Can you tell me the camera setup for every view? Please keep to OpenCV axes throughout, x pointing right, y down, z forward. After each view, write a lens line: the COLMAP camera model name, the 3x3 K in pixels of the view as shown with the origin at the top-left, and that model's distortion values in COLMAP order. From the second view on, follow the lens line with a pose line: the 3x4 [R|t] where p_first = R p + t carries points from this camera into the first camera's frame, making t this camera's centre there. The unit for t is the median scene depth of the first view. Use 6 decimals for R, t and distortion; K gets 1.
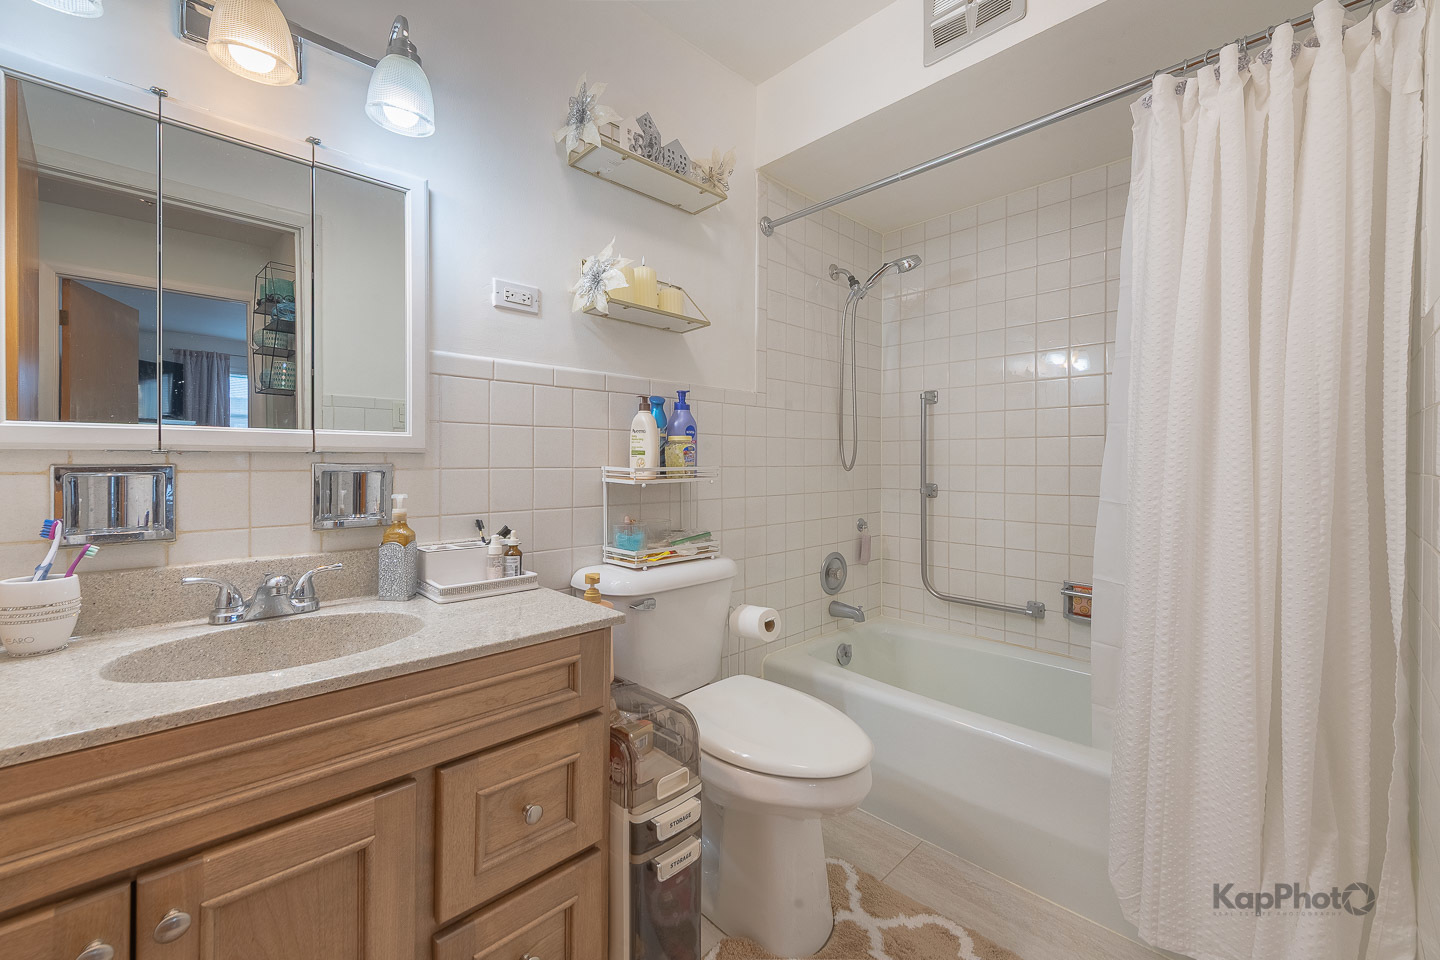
lens RADIAL K [[581.3, 0, 798.1], [0, 581.3, 467.5], [0, 0, 1]] dist [0.002874, -0.000358]
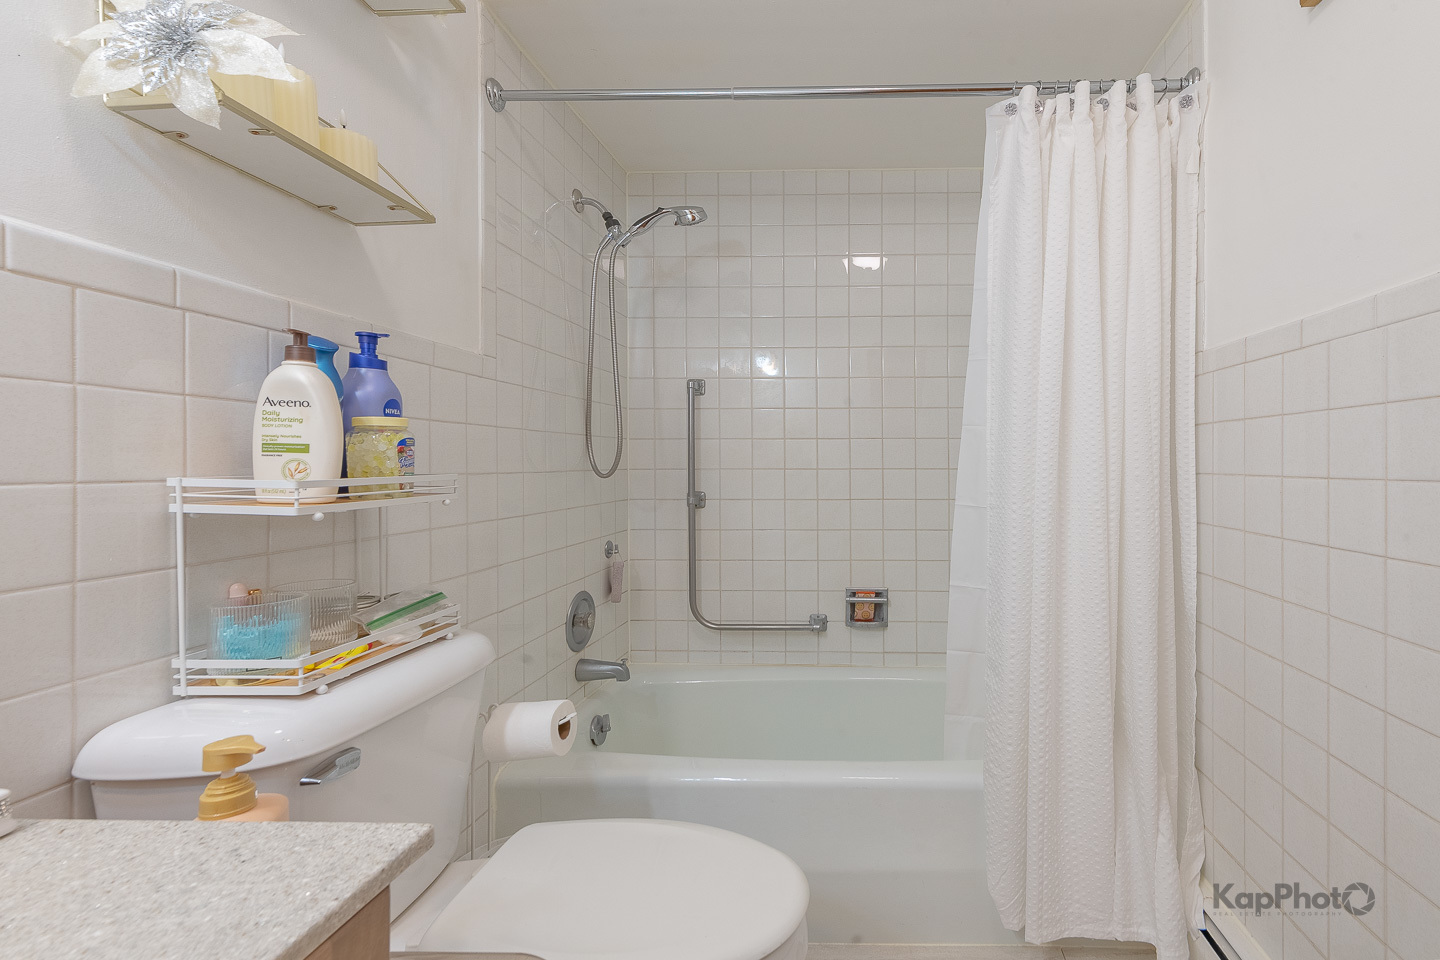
lens RADIAL K [[595.8, 0, 845.3], [0, 595.8, 469.2], [0, 0, 1]] dist [0.012529, -0.005417]
pose [[0.760369, -0.007570, 0.649447, -0.233629], [0.009122, 0.999958, 0.000975, -0.004317], [-0.649427, 0.005183, 0.760406, 0.313429]]
